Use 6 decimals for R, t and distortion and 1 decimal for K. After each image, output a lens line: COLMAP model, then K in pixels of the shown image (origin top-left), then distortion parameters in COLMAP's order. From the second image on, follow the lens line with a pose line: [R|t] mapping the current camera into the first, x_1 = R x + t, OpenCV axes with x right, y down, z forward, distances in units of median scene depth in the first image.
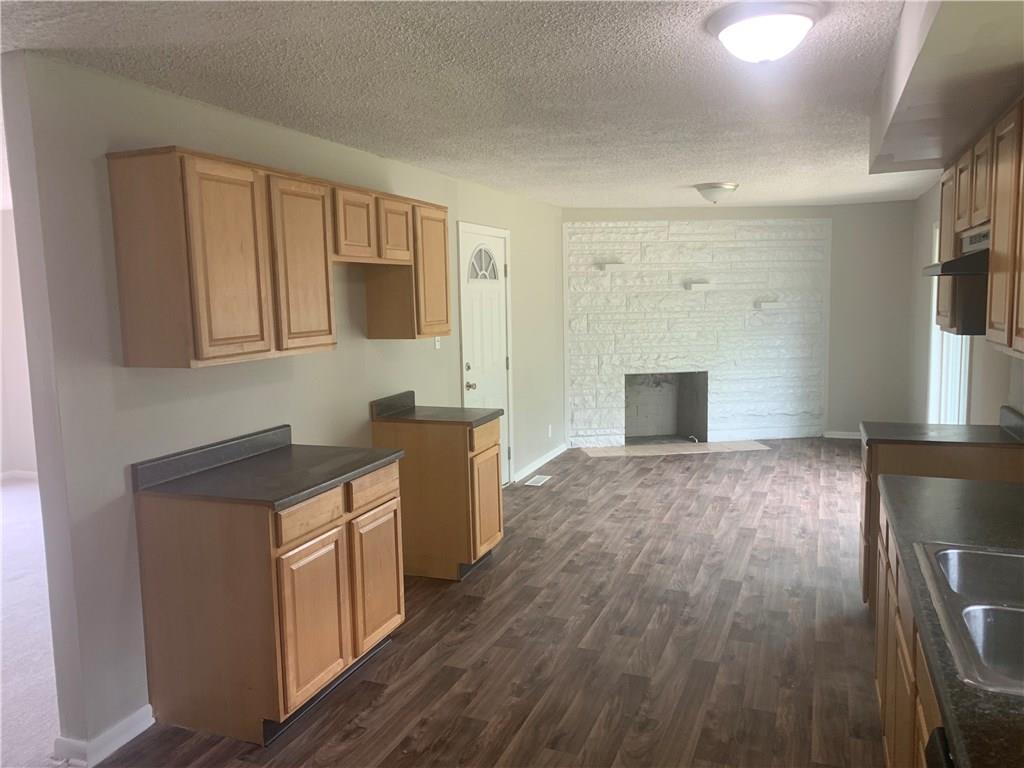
lens RADIAL K [[808.0, 0, 508.1], [0, 808.0, 373.0], [0, 0, 1]] dist [0.088563, -0.006296]
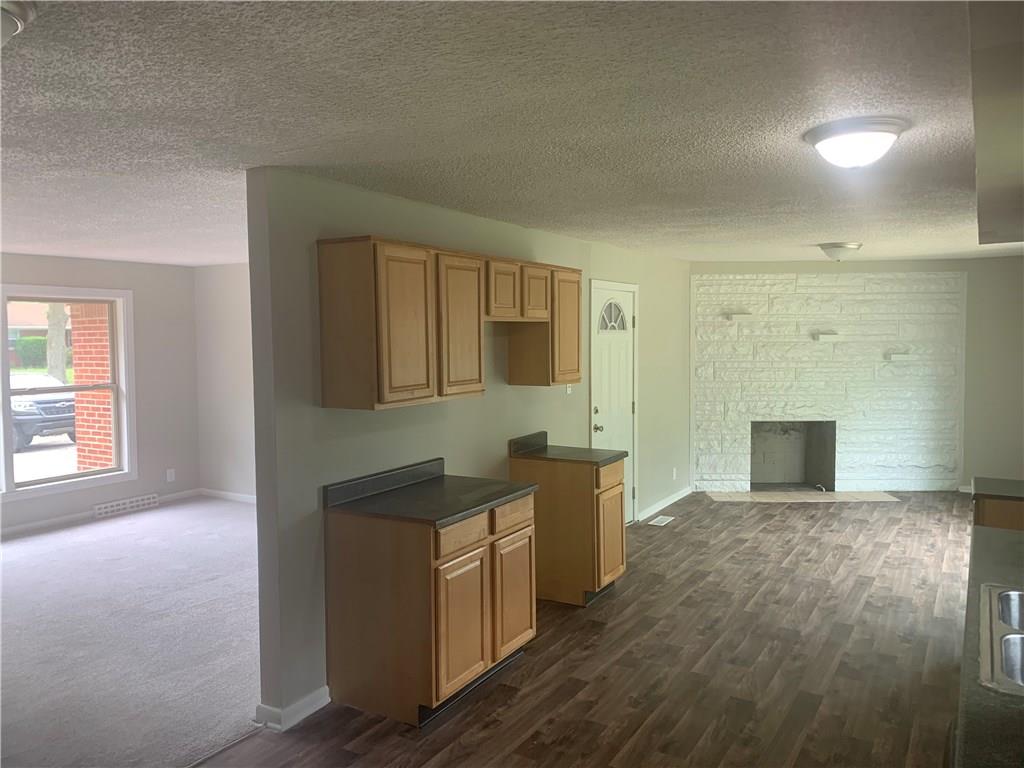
lens RADIAL K [[818.4, 0, 518.8], [0, 818.4, 360.1], [0, 0, 1]] dist [0.033699, -0.007348]
pose [[0.988893, 0.020988, -0.147137, 0.007584], [-0.030001, 0.997789, -0.059306, -0.007950], [0.145567, 0.063062, 0.987337, -0.115683]]
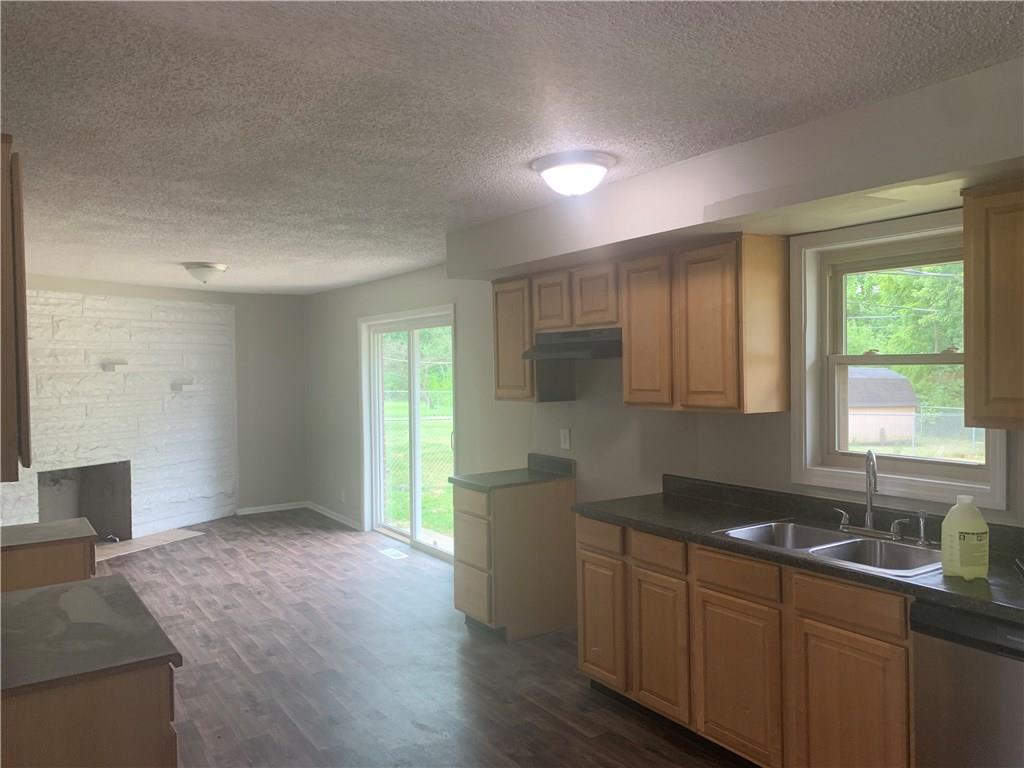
lens RADIAL K [[808.0, 0, 508.1], [0, 808.0, 373.0], [0, 0, 1]] dist [0.088563, -0.006296]
pose [[0.593162, 0.004093, 0.805073, -0.393920], [0.080184, 0.994715, -0.064135, -0.009805], [-0.801080, 0.102597, 0.589699, 0.166724]]
